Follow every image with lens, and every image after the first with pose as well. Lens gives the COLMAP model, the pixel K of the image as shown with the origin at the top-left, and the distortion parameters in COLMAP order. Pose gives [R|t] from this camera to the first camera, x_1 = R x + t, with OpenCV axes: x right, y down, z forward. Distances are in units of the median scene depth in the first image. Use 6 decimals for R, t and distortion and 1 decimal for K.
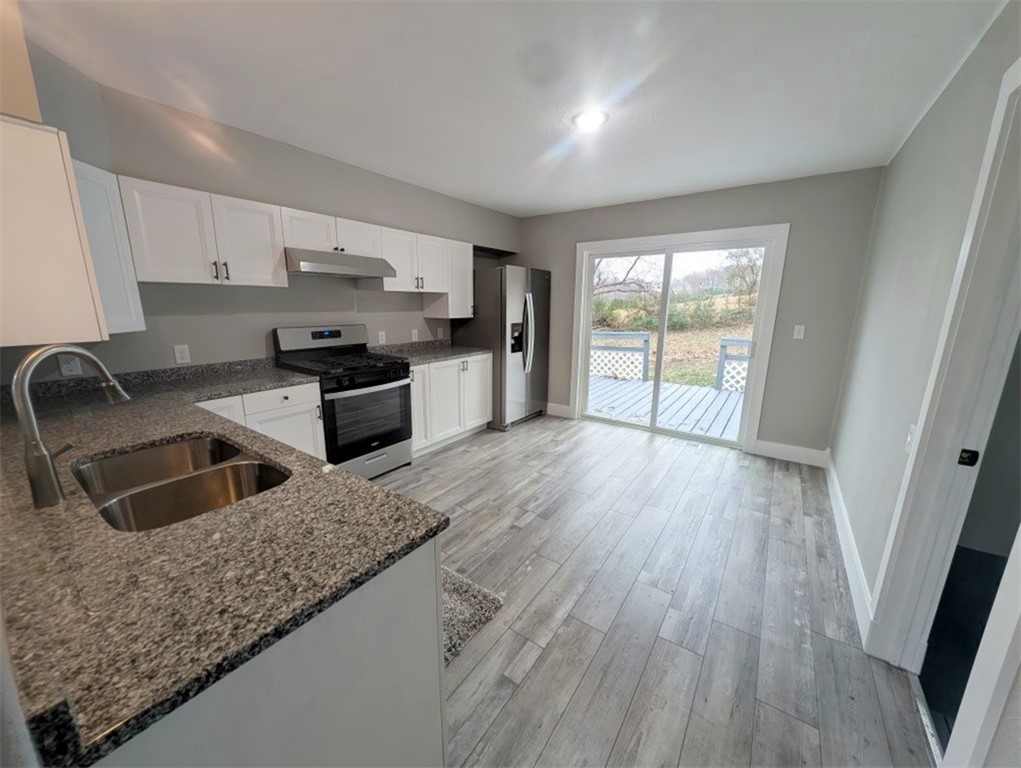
lens RADIAL K [[383.8, 0, 510.0], [0, 383.8, 385.2], [0, 0, 1]] dist [0.008680, -0.004800]
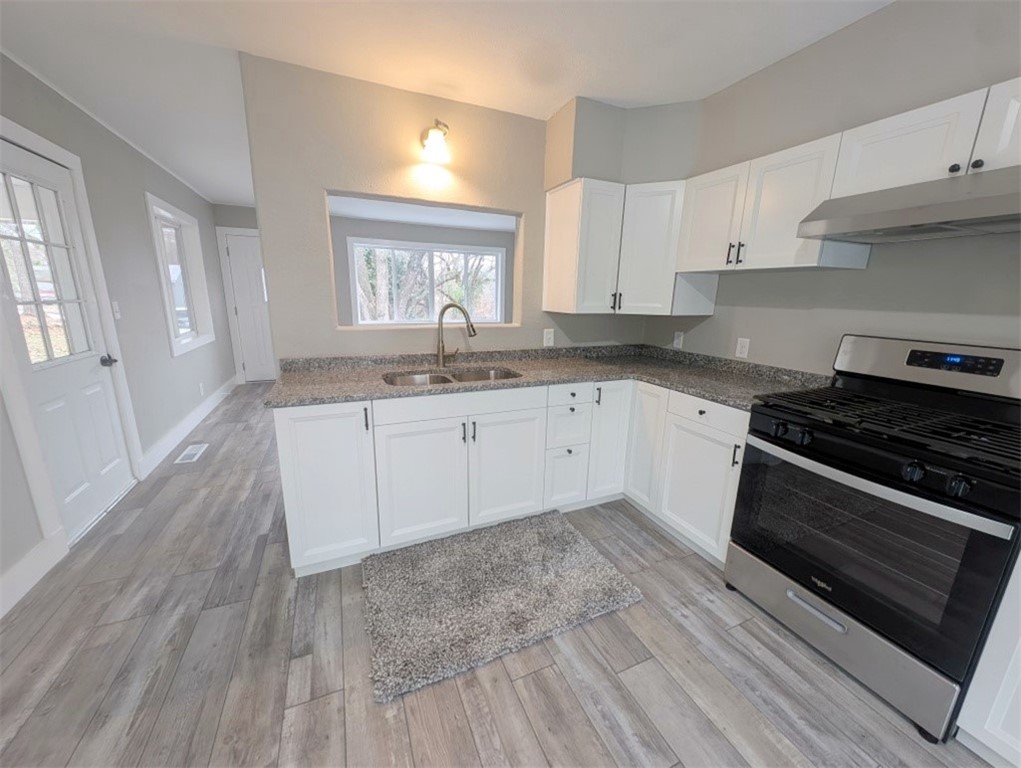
lens RADIAL K [[383.8, 0, 508.3], [0, 383.8, 385.9], [0, 0, 1]] dist [0.008680, -0.004800]
pose [[-0.516883, 0.179540, -0.837017, 0.208094], [-0.208242, 0.922019, 0.326369, -0.150053], [0.830342, 0.342997, -0.439187, 0.792690]]
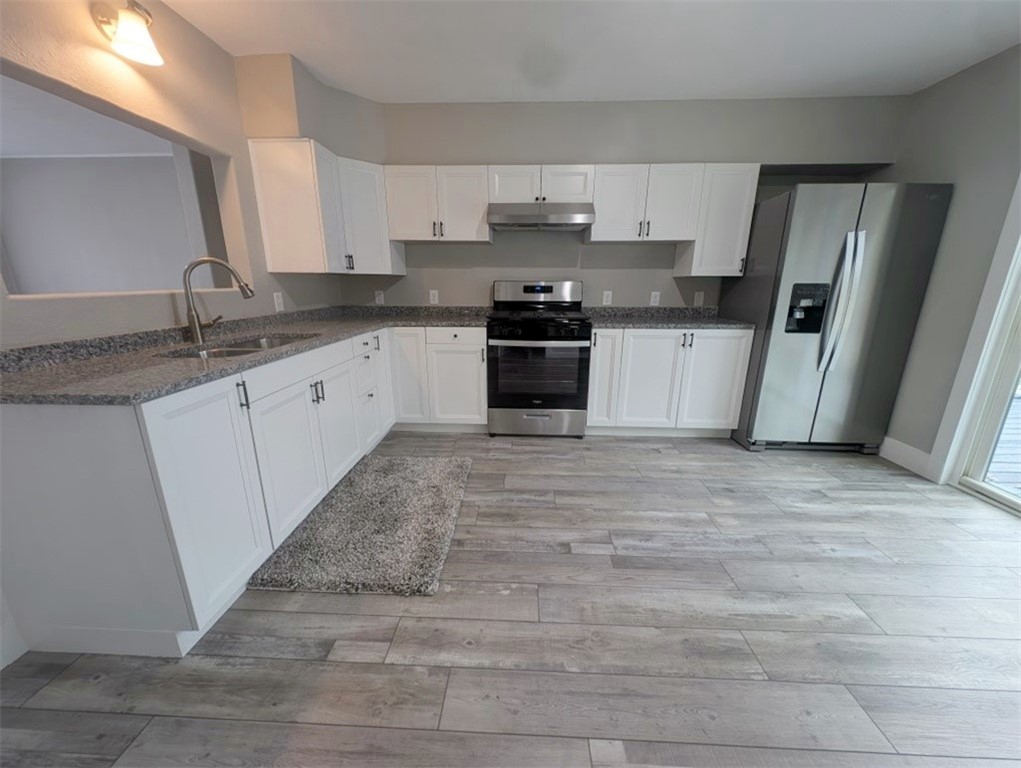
lens RADIAL K [[383.8, 0, 509.0], [0, 383.8, 385.8], [0, 0, 1]] dist [0.008680, -0.004800]
pose [[0.539434, 0.213096, -0.814617, 0.389505], [-0.179192, 0.974338, 0.136217, -0.005787], [0.822740, 0.072493, 0.563776, 0.385859]]
